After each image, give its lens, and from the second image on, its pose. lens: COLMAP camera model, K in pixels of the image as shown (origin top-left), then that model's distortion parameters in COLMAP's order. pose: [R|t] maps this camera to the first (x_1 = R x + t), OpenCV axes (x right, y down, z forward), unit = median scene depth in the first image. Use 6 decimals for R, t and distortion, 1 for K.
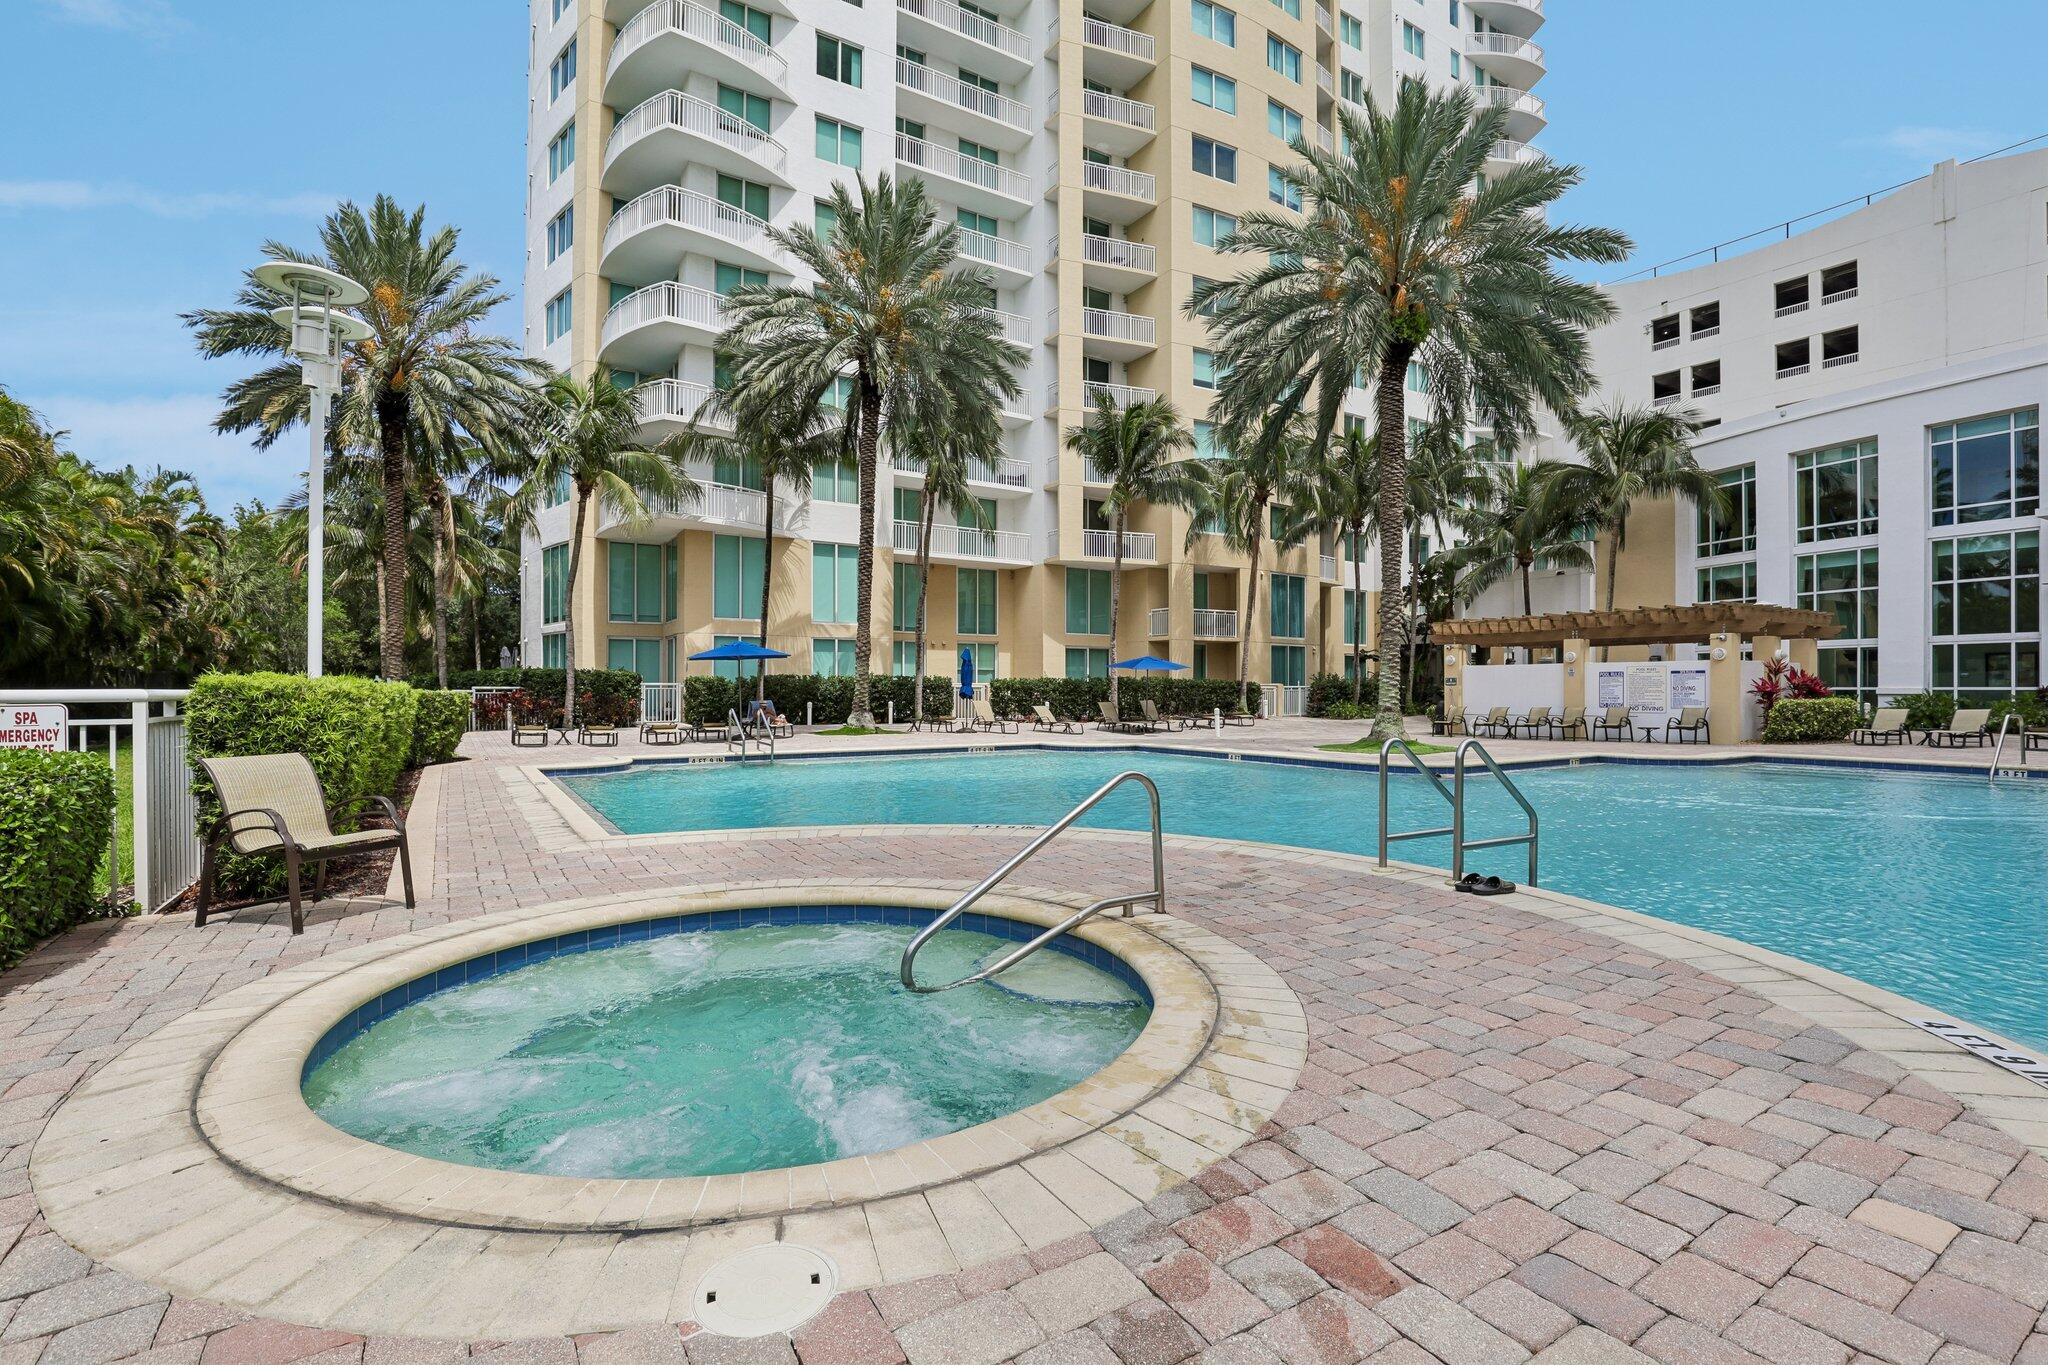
lens RADIAL K [[944.5, 0, 1035.9], [0, 944.5, 689.9], [0, 0, 1]] dist [-0.033042, 0.005758]
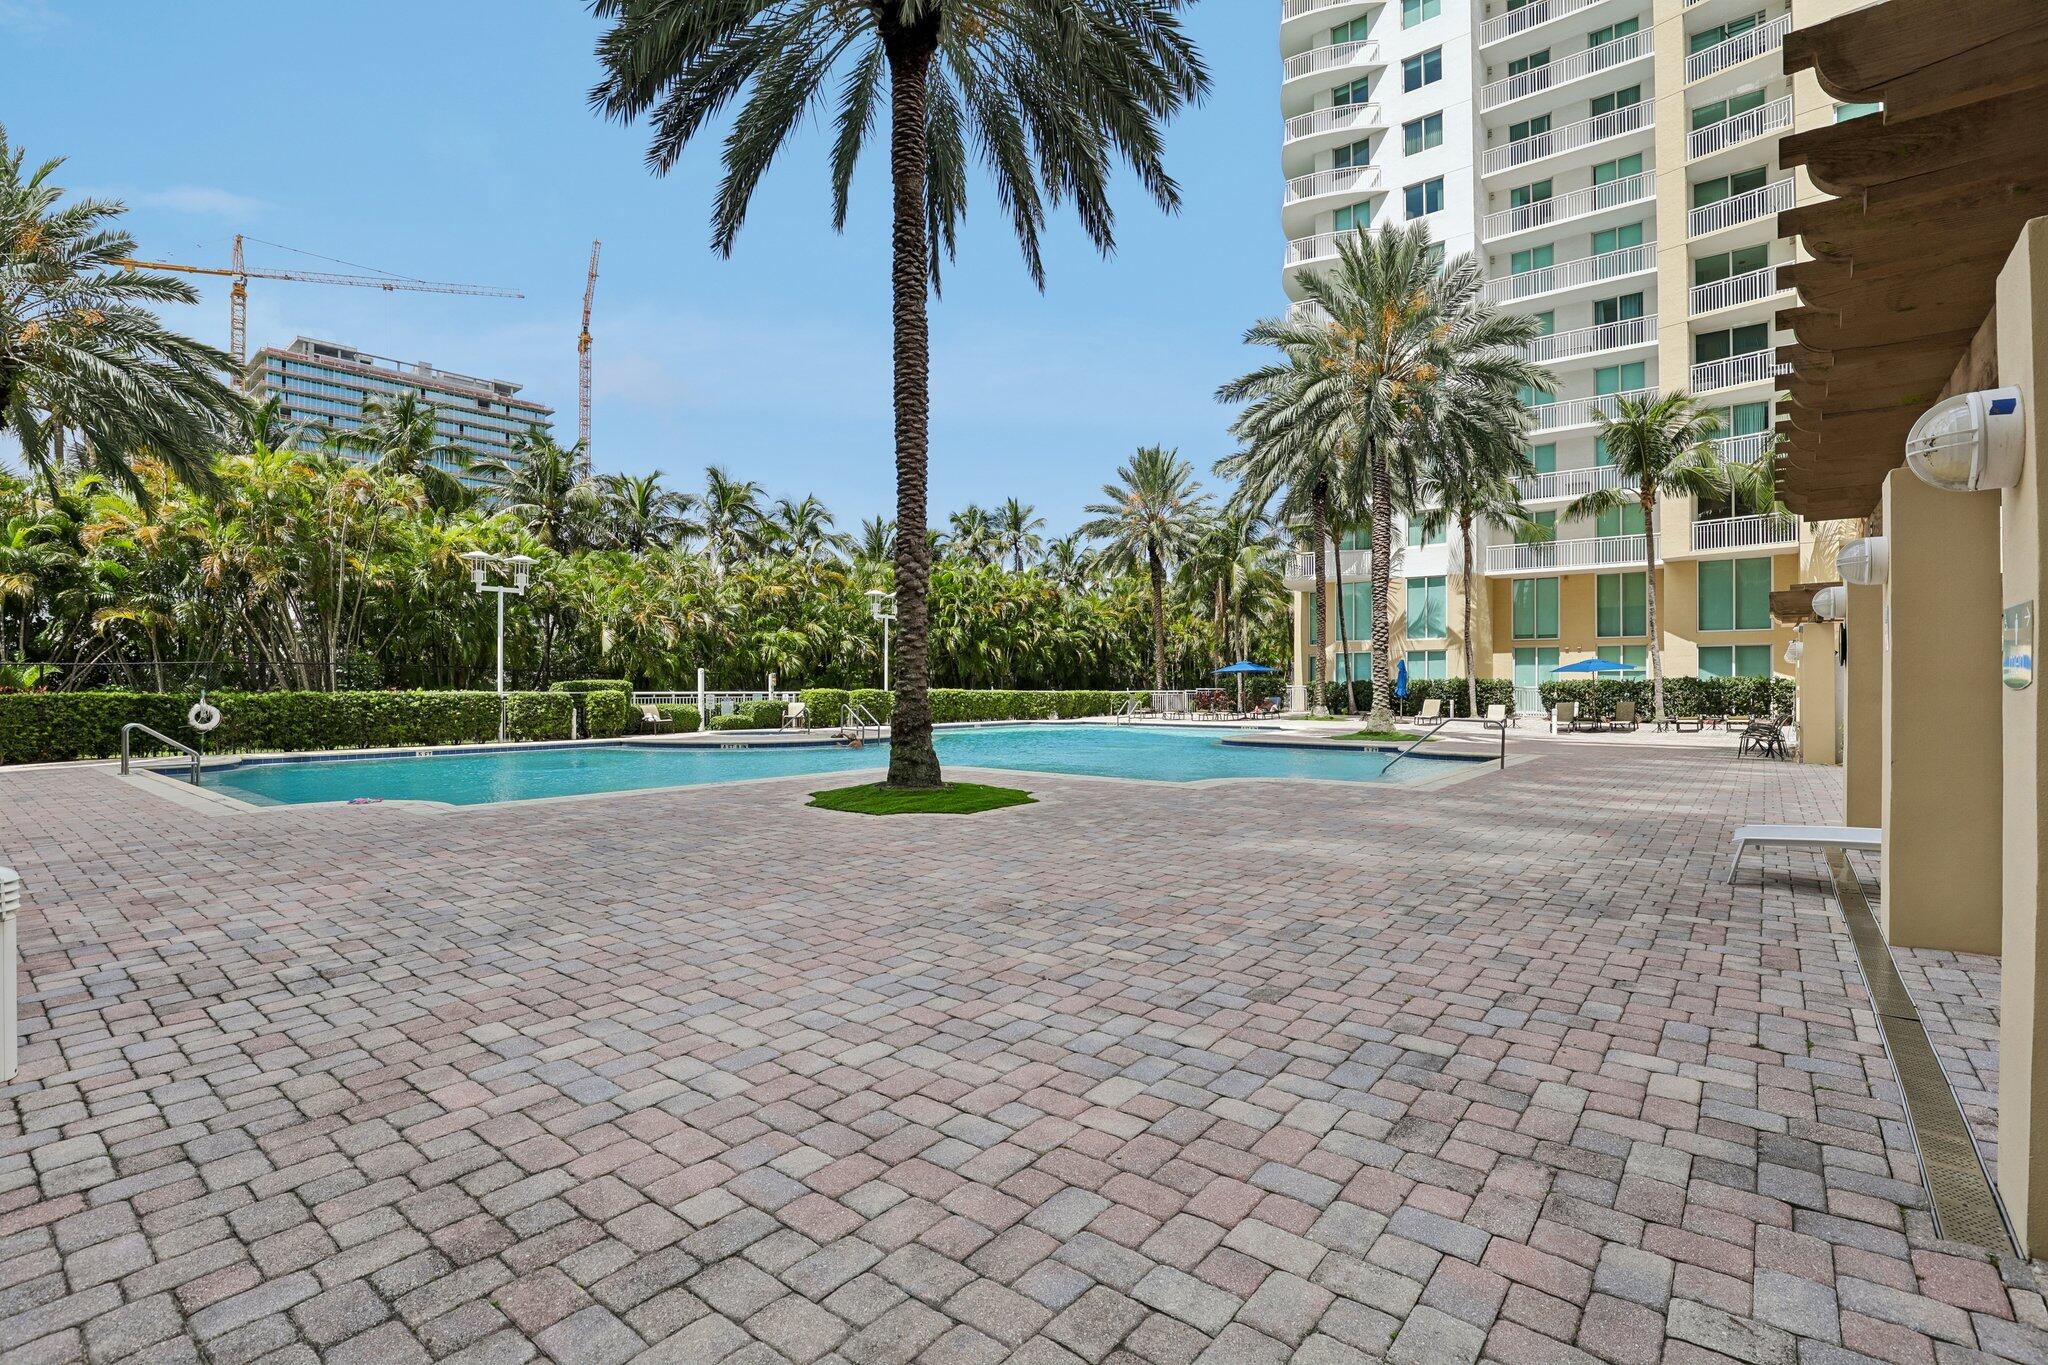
lens RADIAL K [[944.5, 0, 1035.9], [0, 944.5, 689.9], [0, 0, 1]] dist [-0.033042, 0.005758]
pose [[0.336552, -0.002725, -0.941661, 0.817194], [0.003394, 0.999993, -0.001681, -0.000759], [0.941659, -0.002630, 0.336558, 0.039885]]
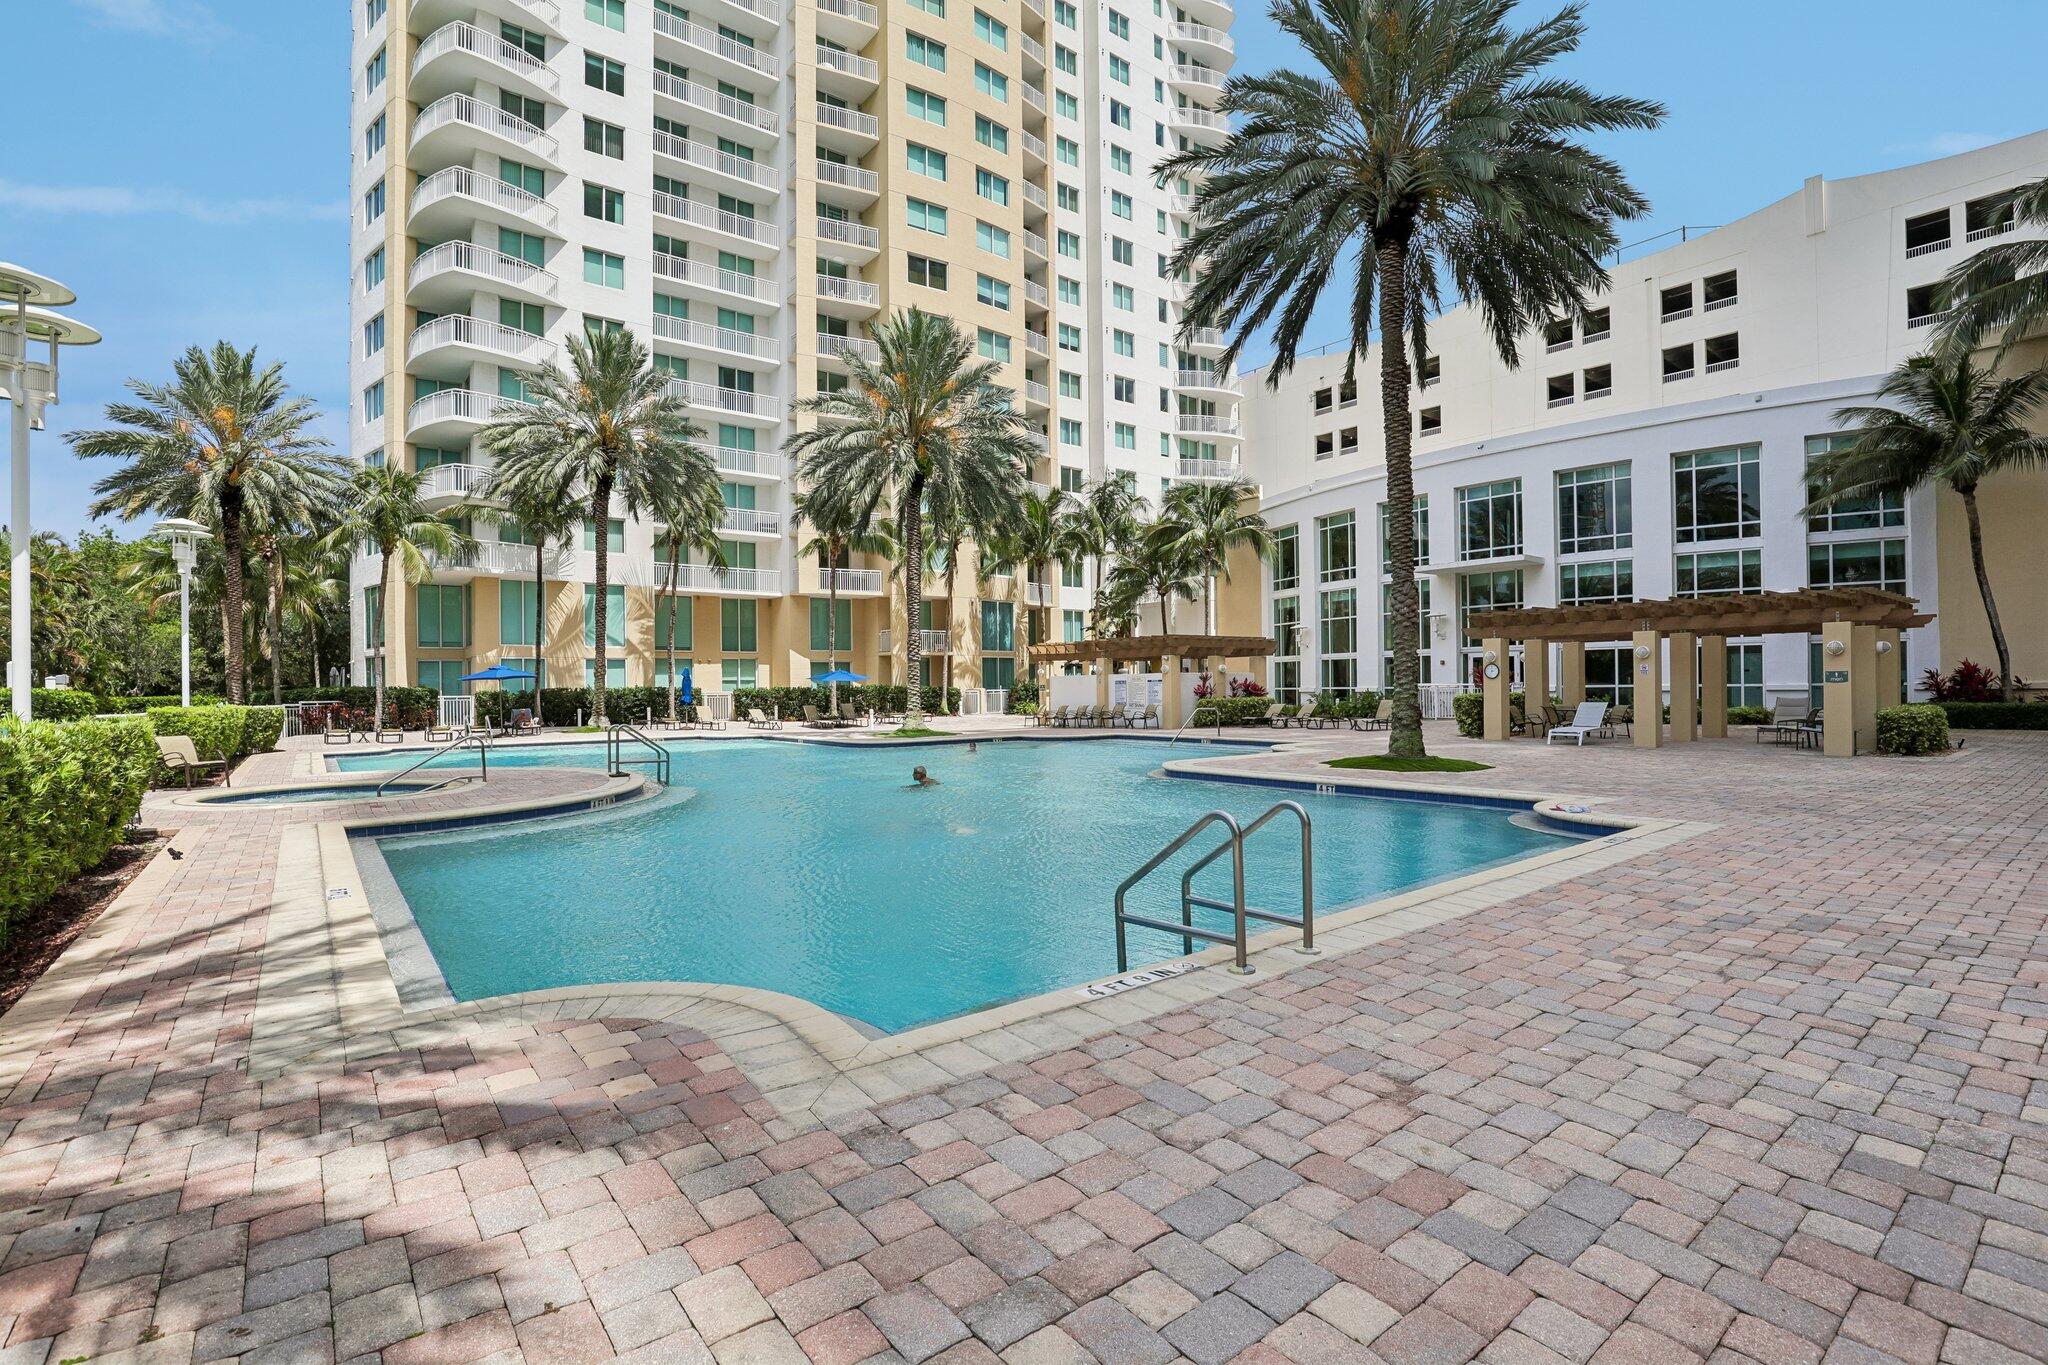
lens RADIAL K [[944.5, 0, 1035.9], [0, 944.5, 689.9], [0, 0, 1]] dist [-0.033042, 0.005758]
pose [[0.994553, -0.013595, 0.103346, 0.247674], [0.013515, 0.999908, 0.001479, -0.006487], [-0.103356, -0.000074, 0.994644, -0.342843]]
